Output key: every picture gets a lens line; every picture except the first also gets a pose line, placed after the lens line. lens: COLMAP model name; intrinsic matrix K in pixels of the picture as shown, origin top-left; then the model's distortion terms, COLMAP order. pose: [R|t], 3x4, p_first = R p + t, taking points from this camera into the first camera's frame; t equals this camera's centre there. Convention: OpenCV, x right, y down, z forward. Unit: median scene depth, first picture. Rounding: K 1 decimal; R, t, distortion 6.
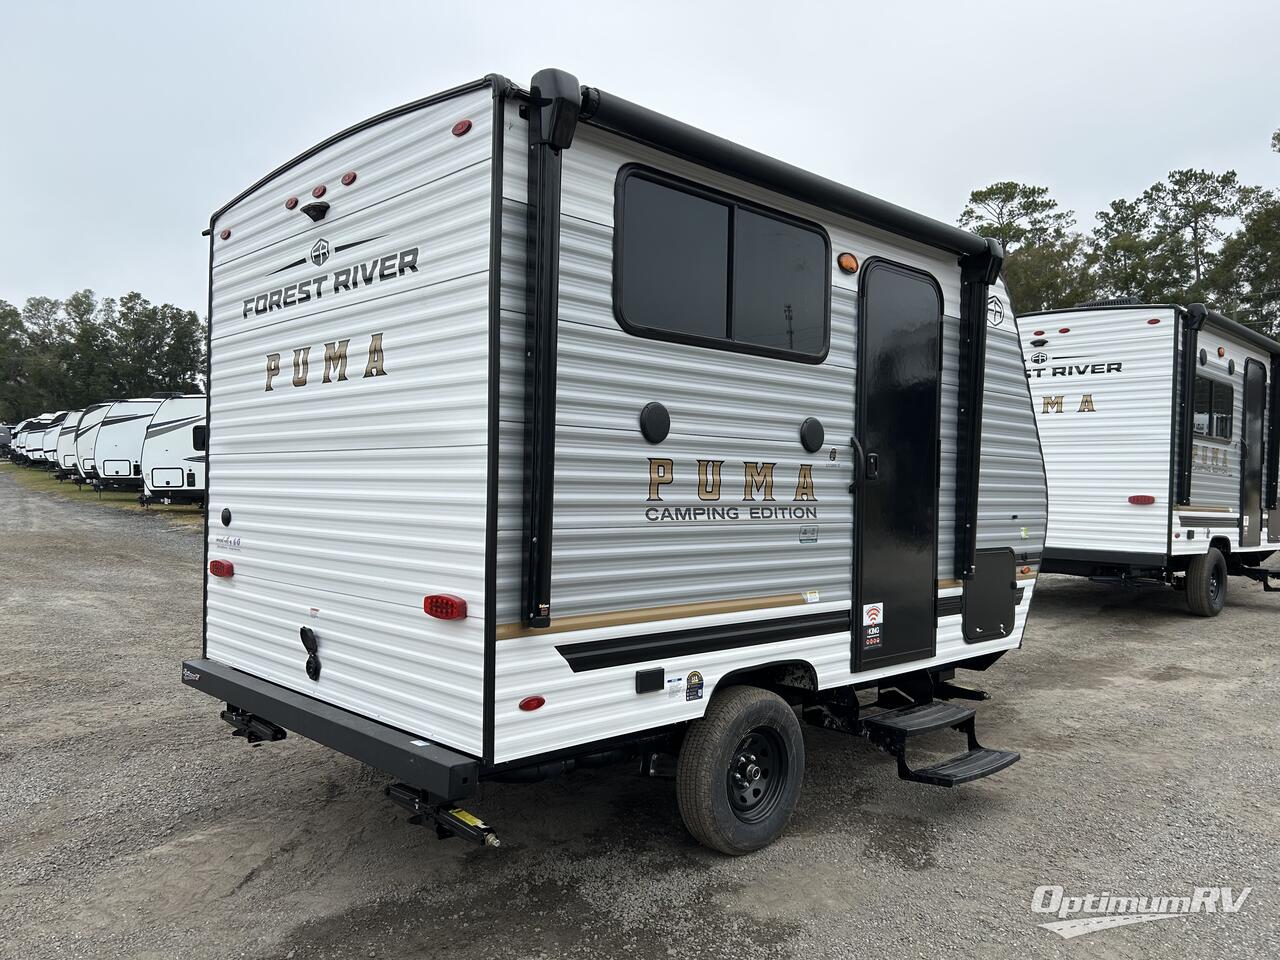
lens RADIAL K [[971.8, 0, 634.9], [0, 971.8, 483.2], [0, 0, 1]] dist [0.078639, -0.125346]
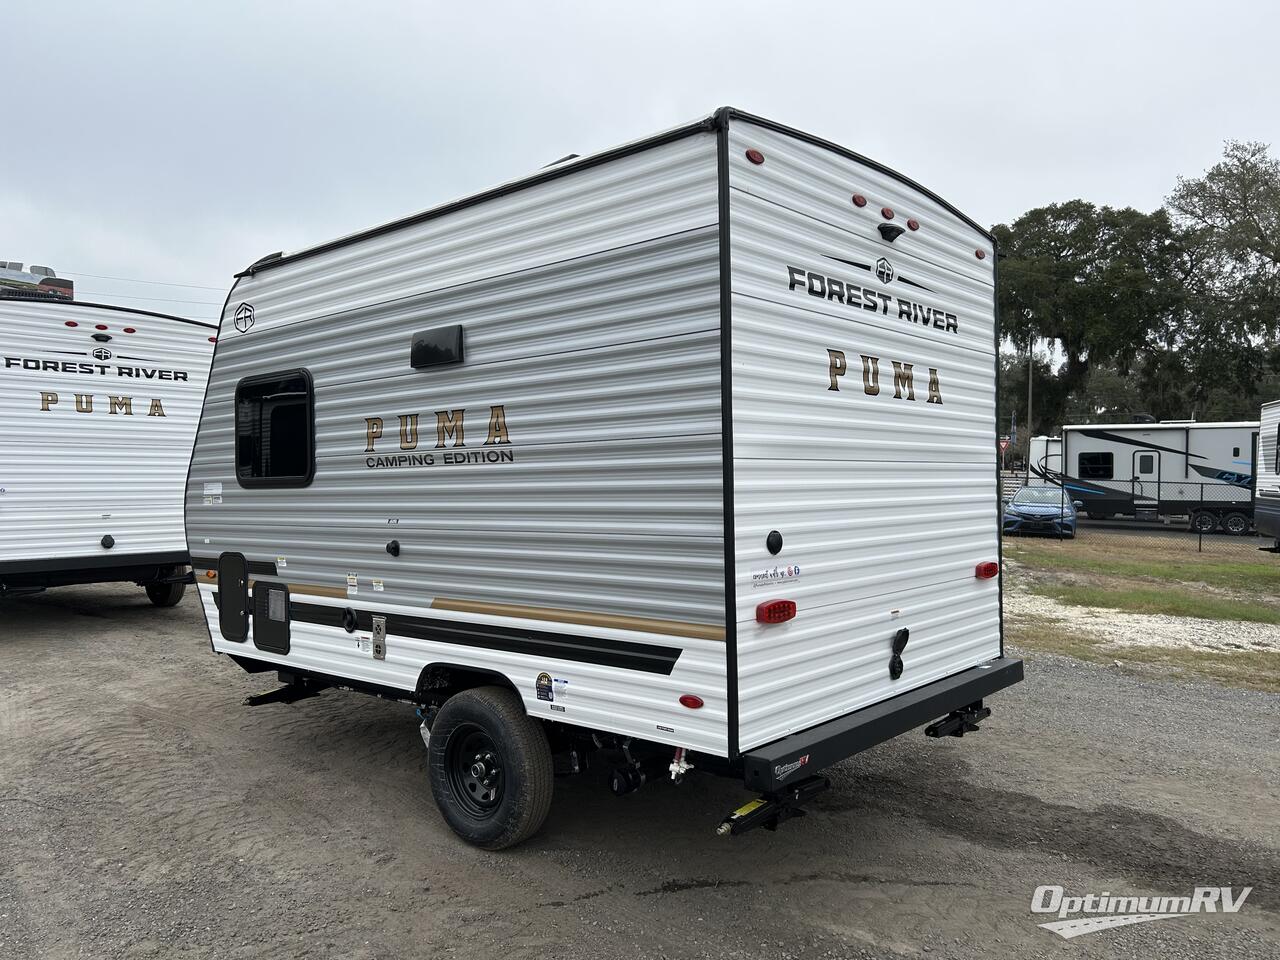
lens RADIAL K [[971.8, 0, 634.9], [0, 971.8, 483.2], [0, 0, 1]] dist [0.078639, -0.125346]
pose [[-0.093075, -0.009936, 0.995610, -0.856751], [0.008839, 0.999903, 0.010805, -0.014862], [-0.995620, 0.009806, -0.092978, 0.874983]]
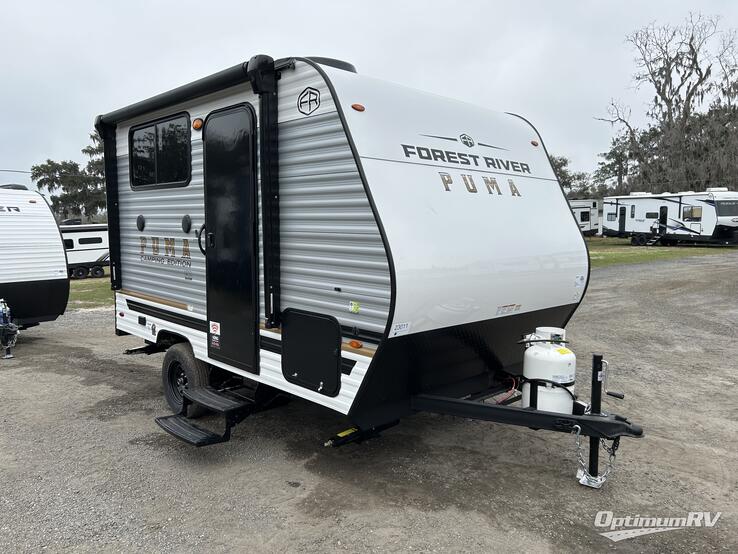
lens RADIAL K [[560.3, 0, 366.1], [0, 560.3, 278.8], [0, 0, 1]] dist [0.078639, -0.125346]
pose [[-0.006835, 0.076797, -0.997023, 1.297298], [-0.009839, 0.996993, 0.076862, -0.030379], [0.999928, 0.010335, -0.006059, 1.360925]]
